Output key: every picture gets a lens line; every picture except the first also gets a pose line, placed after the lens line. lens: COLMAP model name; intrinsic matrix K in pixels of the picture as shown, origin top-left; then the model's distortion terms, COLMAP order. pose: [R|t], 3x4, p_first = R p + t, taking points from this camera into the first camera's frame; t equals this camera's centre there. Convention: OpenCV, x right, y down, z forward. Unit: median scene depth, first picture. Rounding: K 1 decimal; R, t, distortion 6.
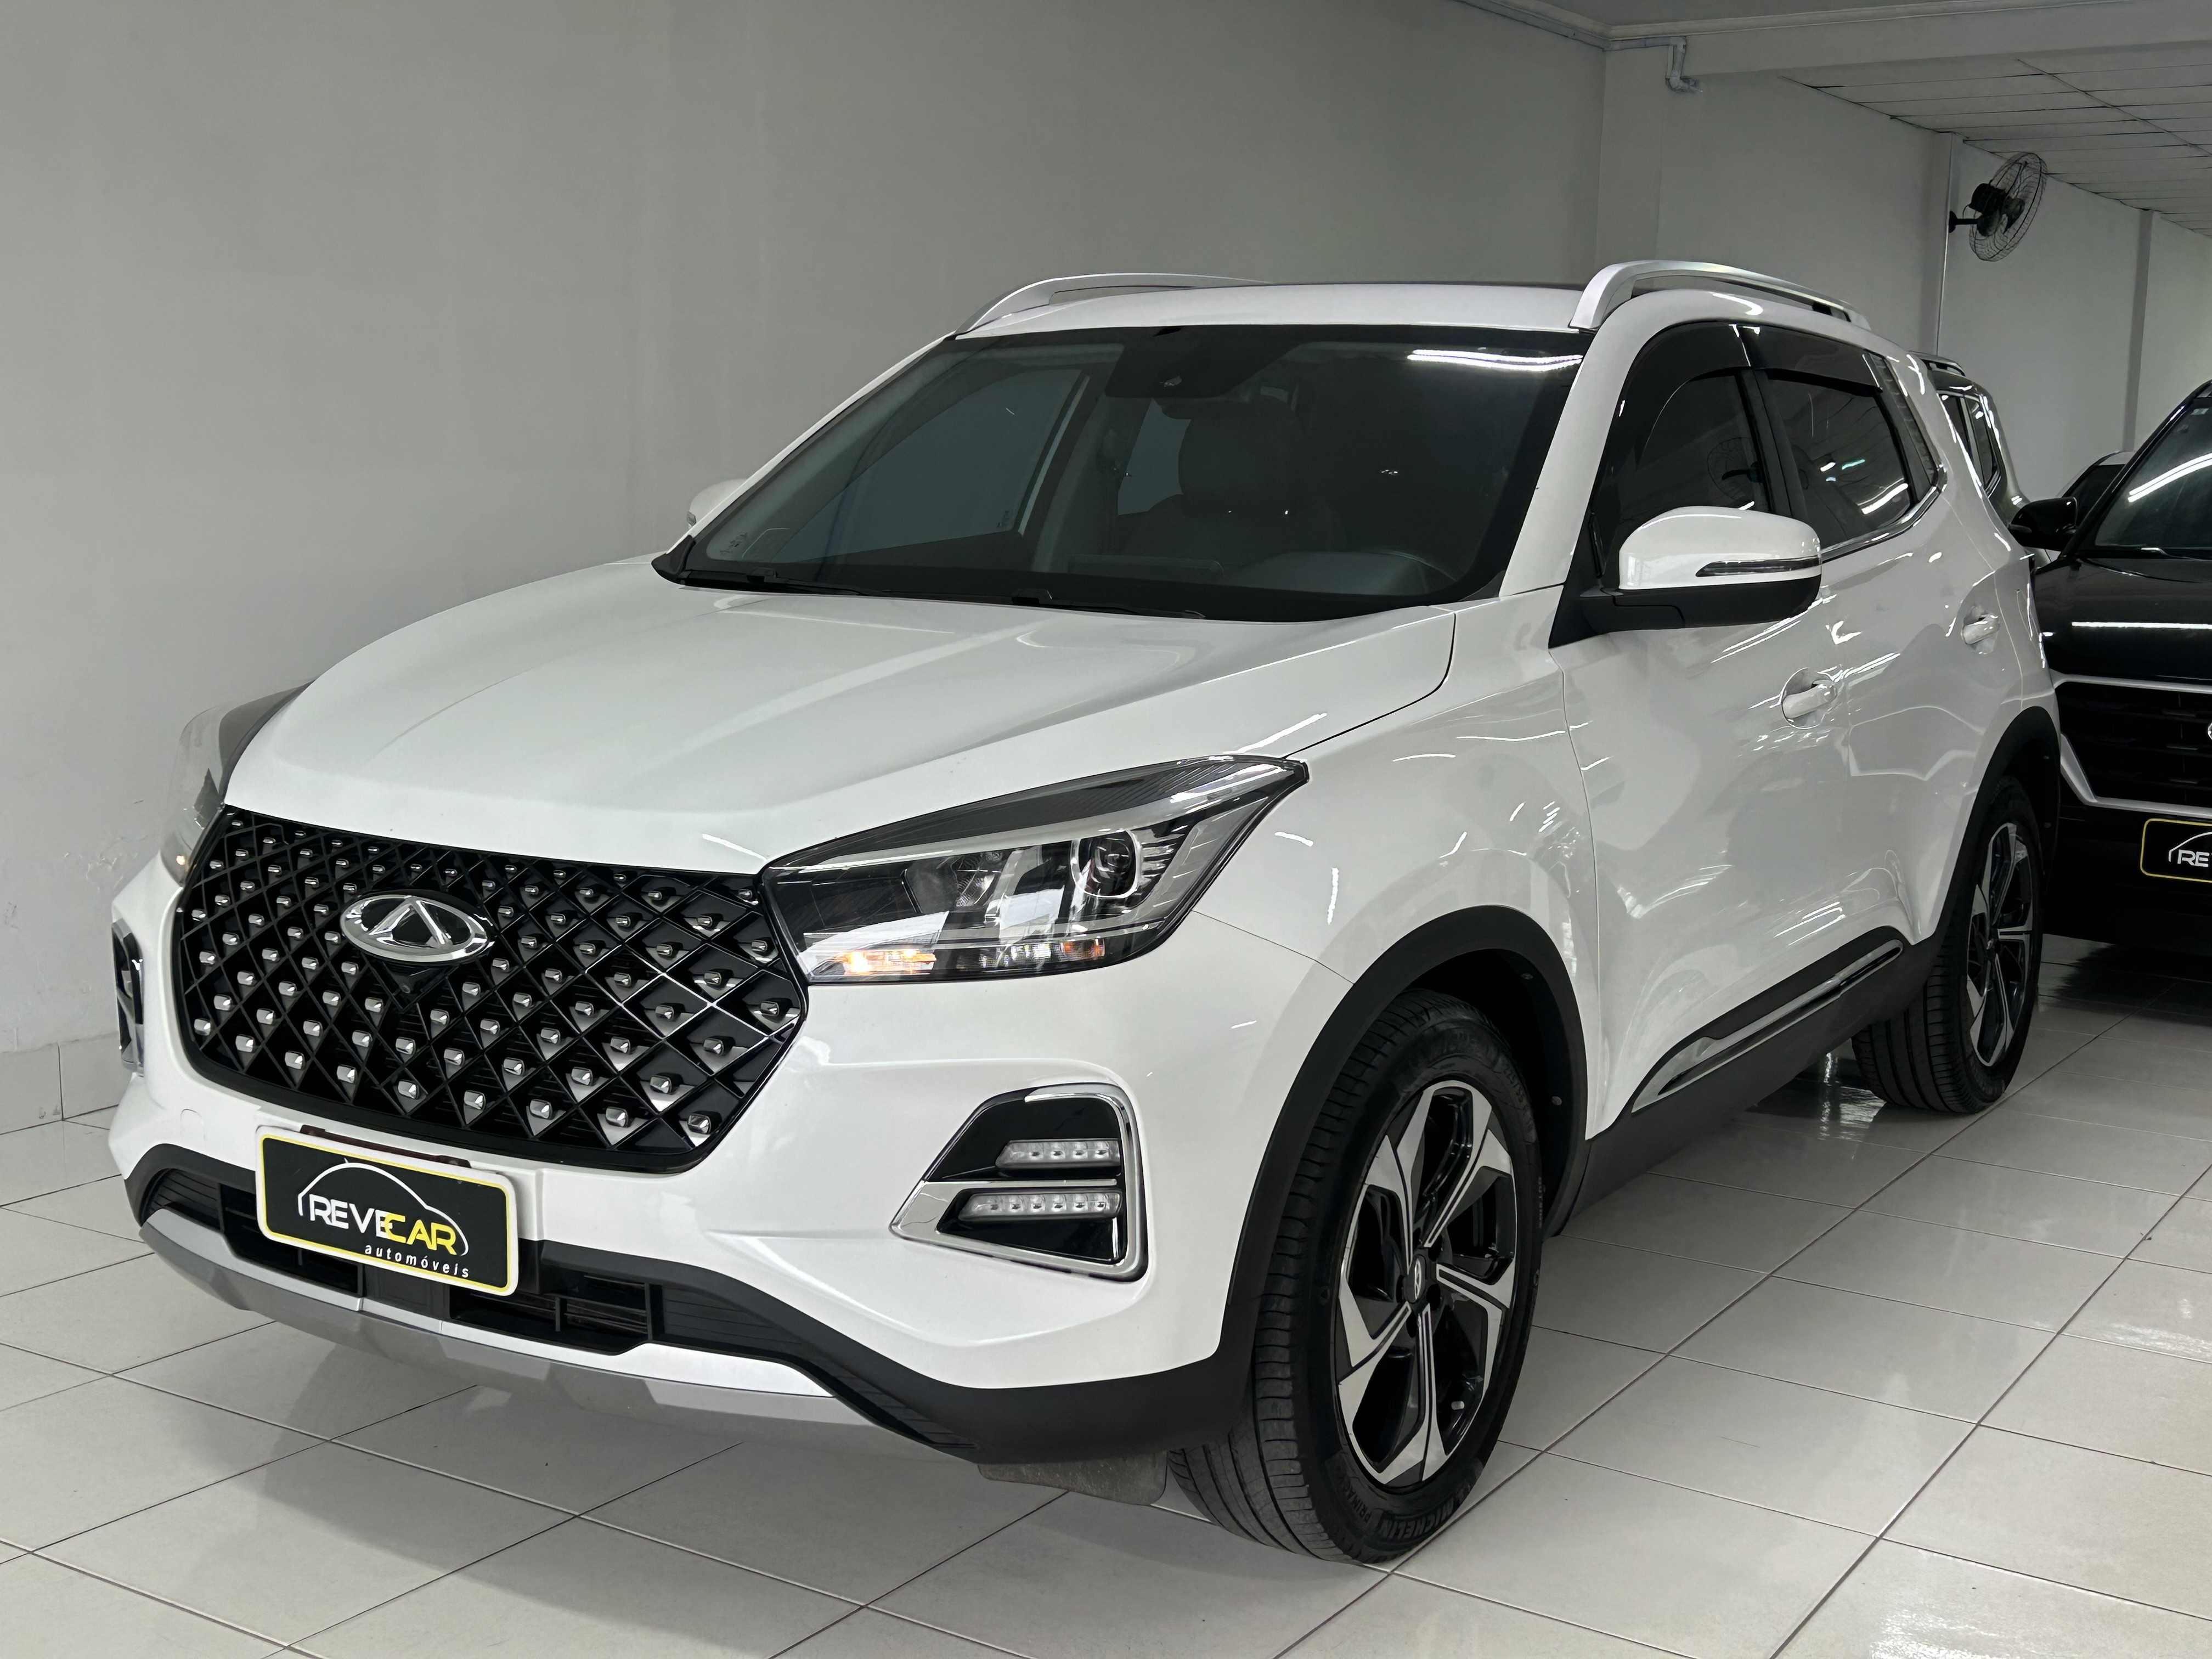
lens RADIAL K [[2567.2, 0, 1106.0], [0, 2567.2, 829.5], [0, 0, 1]] dist [0.024608, -0.009818]
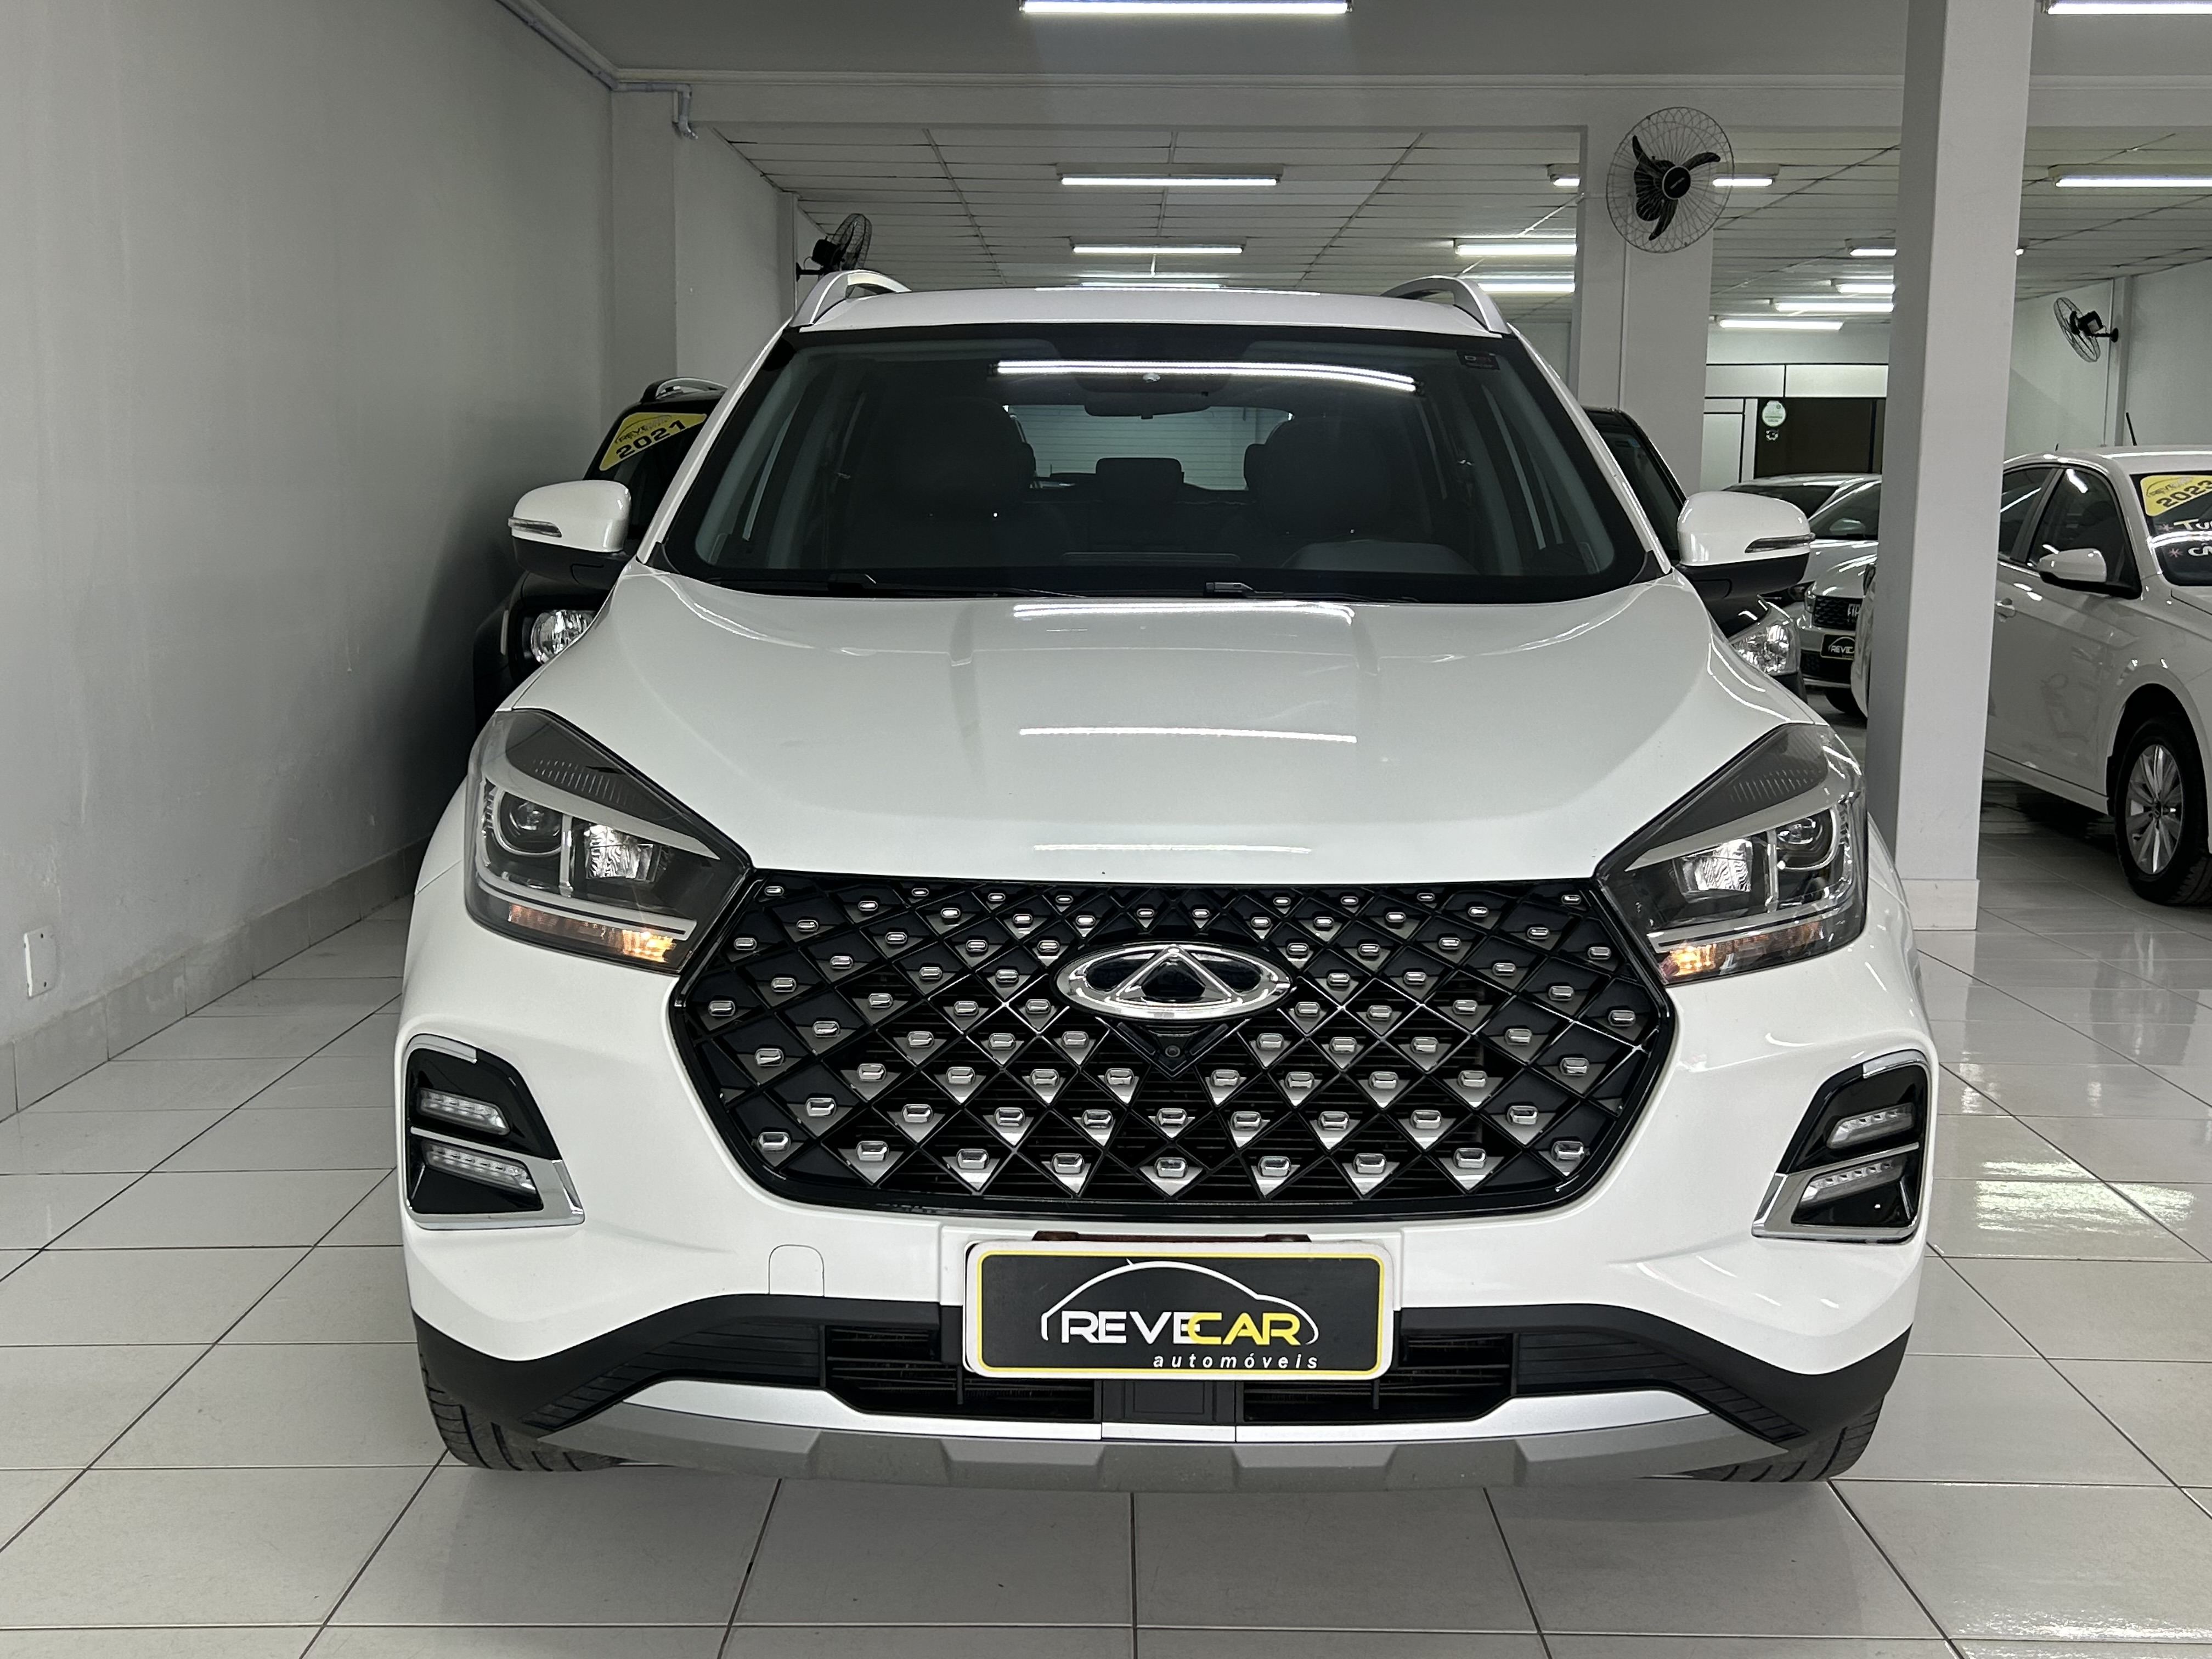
lens RADIAL K [[2376.9, 0, 1106.0], [0, 2376.9, 829.5], [0, 0, 1]] dist [0.023708, -0.019731]
pose [[0.857183, -0.080173, 0.508734, -0.694506], [0.081269, 0.996489, 0.020107, -0.030318], [-0.508560, 0.024109, 0.860689, 0.326869]]
